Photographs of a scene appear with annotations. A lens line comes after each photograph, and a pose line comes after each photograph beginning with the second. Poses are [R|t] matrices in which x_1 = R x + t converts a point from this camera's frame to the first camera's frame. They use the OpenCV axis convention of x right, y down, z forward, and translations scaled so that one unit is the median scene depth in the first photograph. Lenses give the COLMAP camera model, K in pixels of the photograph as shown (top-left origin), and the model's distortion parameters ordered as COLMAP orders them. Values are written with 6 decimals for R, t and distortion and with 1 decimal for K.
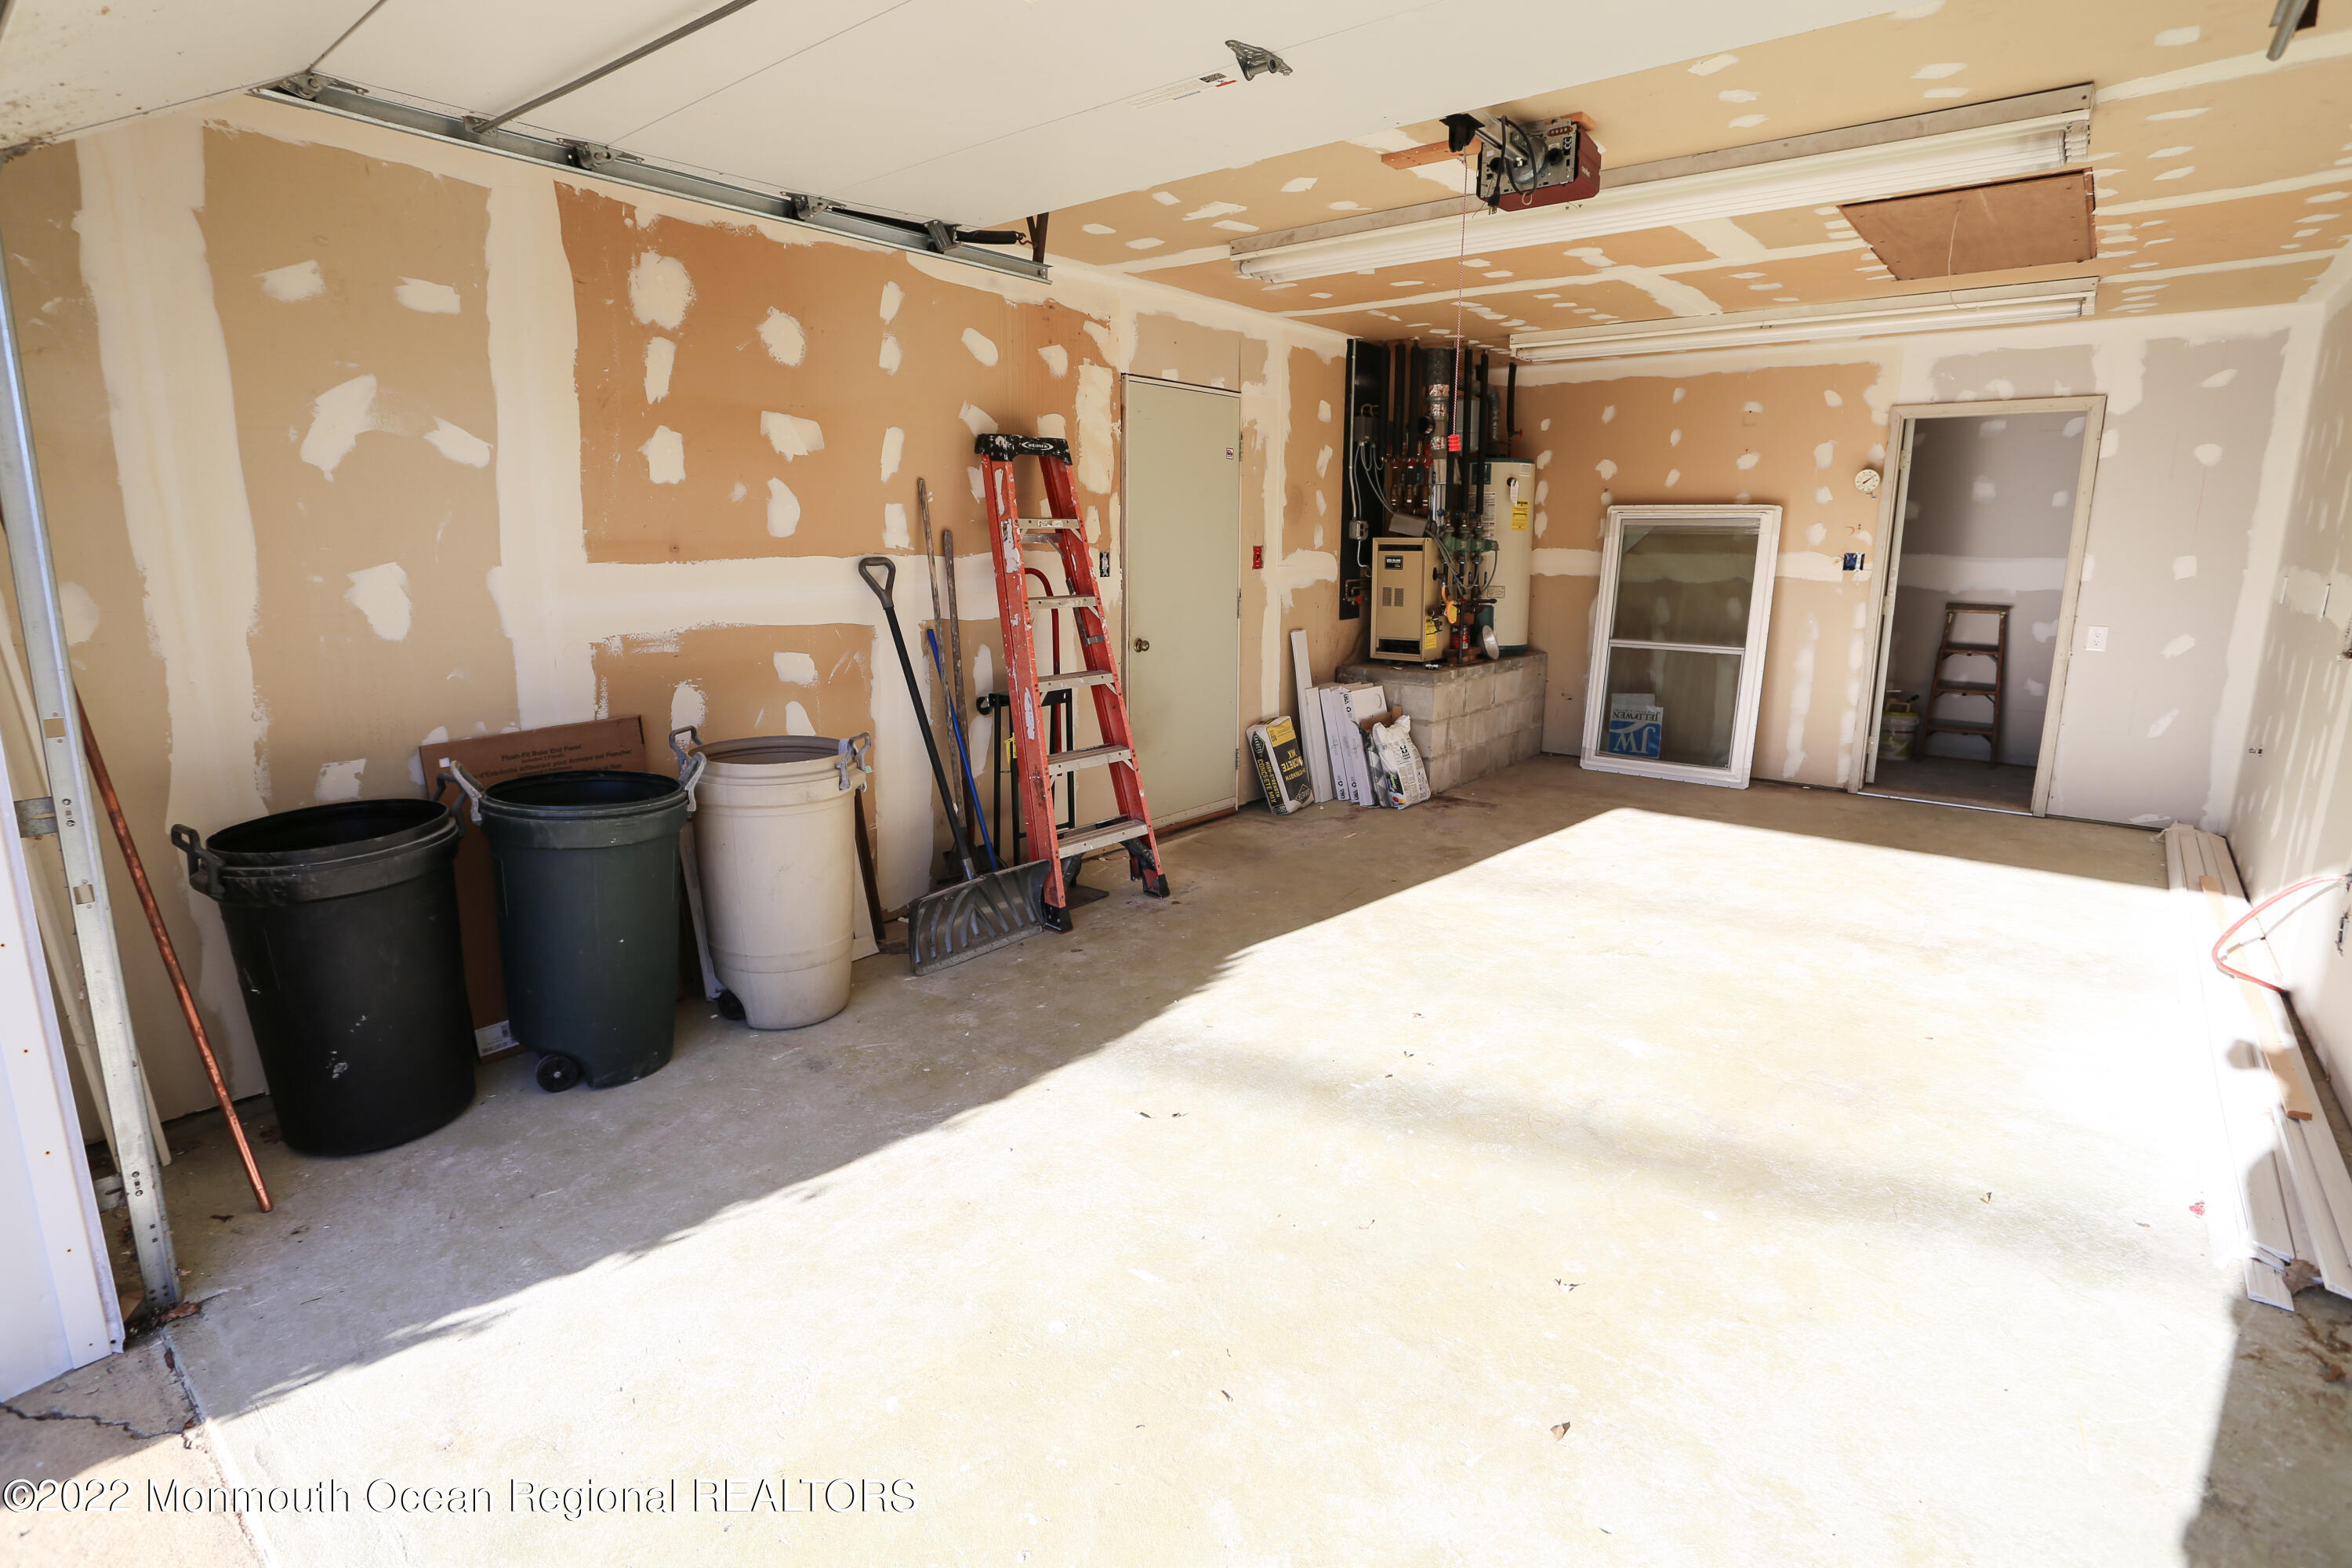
lens RADIAL K [[1194.5, 0, 1122.9], [0, 1194.5, 767.2], [0, 0, 1]] dist [-0.087214, 0.043820]
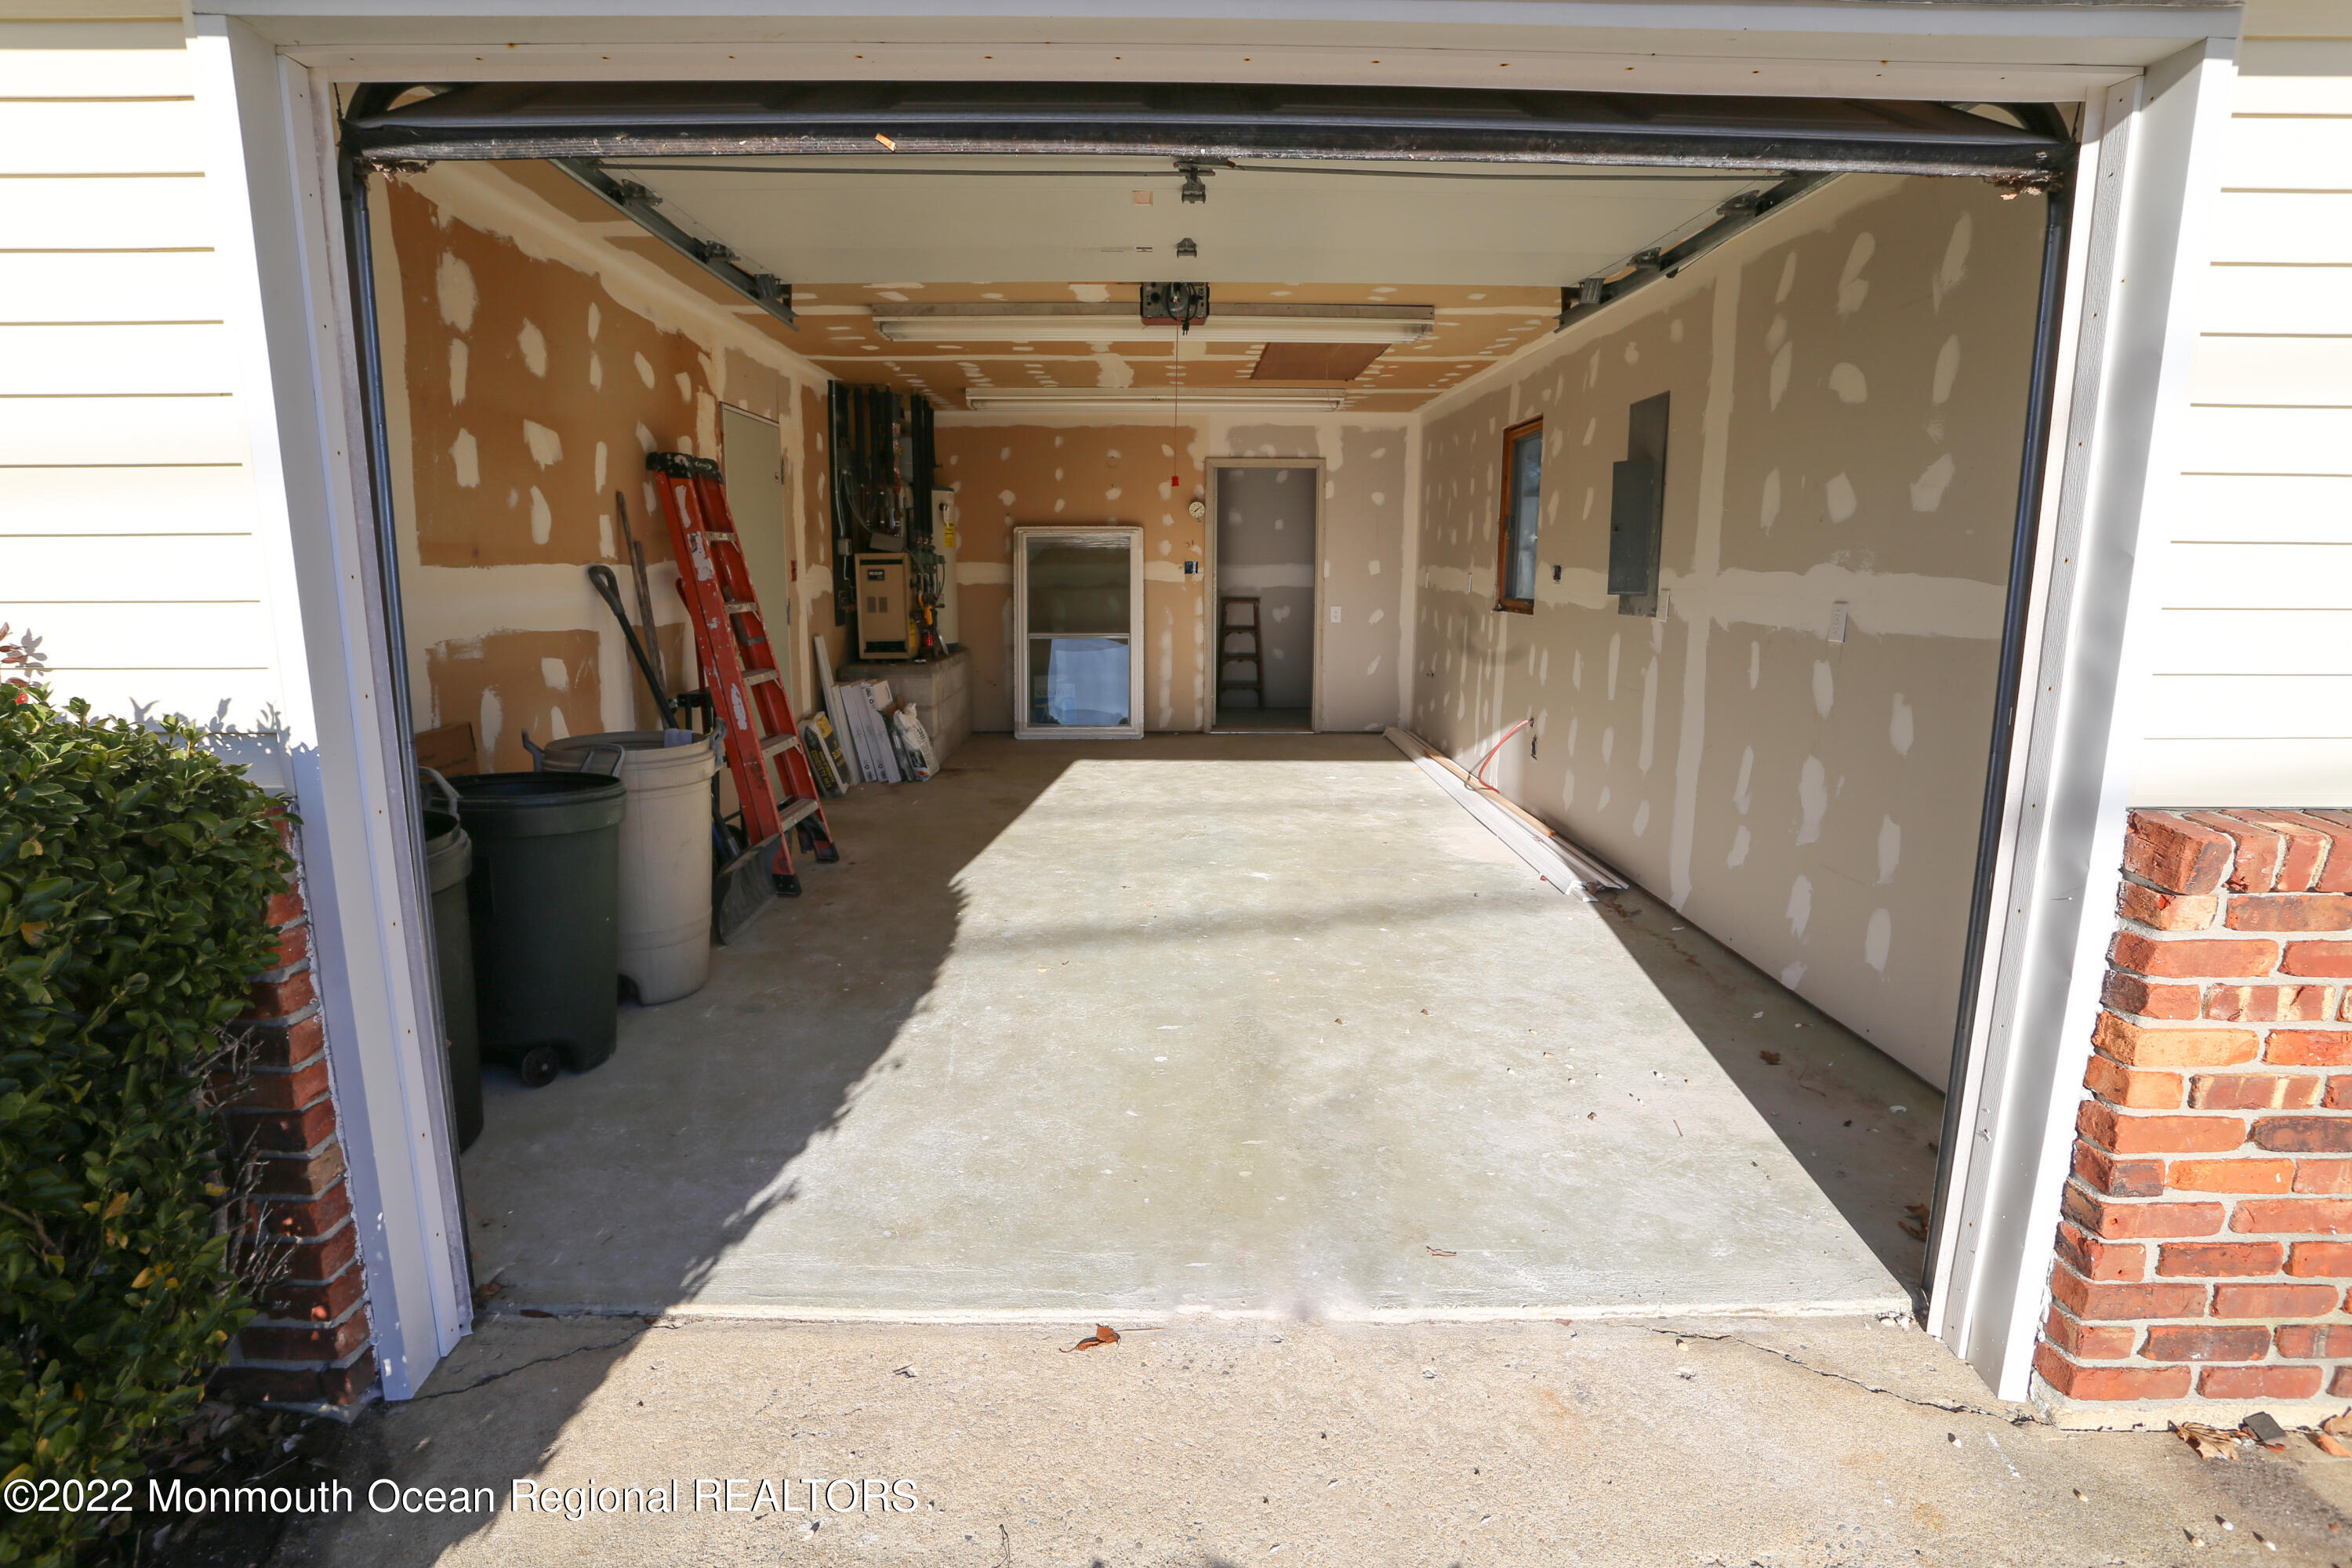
lens RADIAL K [[1231.1, 0, 1158.0], [0, 1231.1, 777.9], [0, 0, 1]] dist [-0.076914, 0.035244]
pose [[0.749791, -0.113332, 0.651897, -0.399893], [0.127033, 0.991551, 0.026271, 0.030380], [-0.649366, 0.063115, 0.757853, -0.080000]]
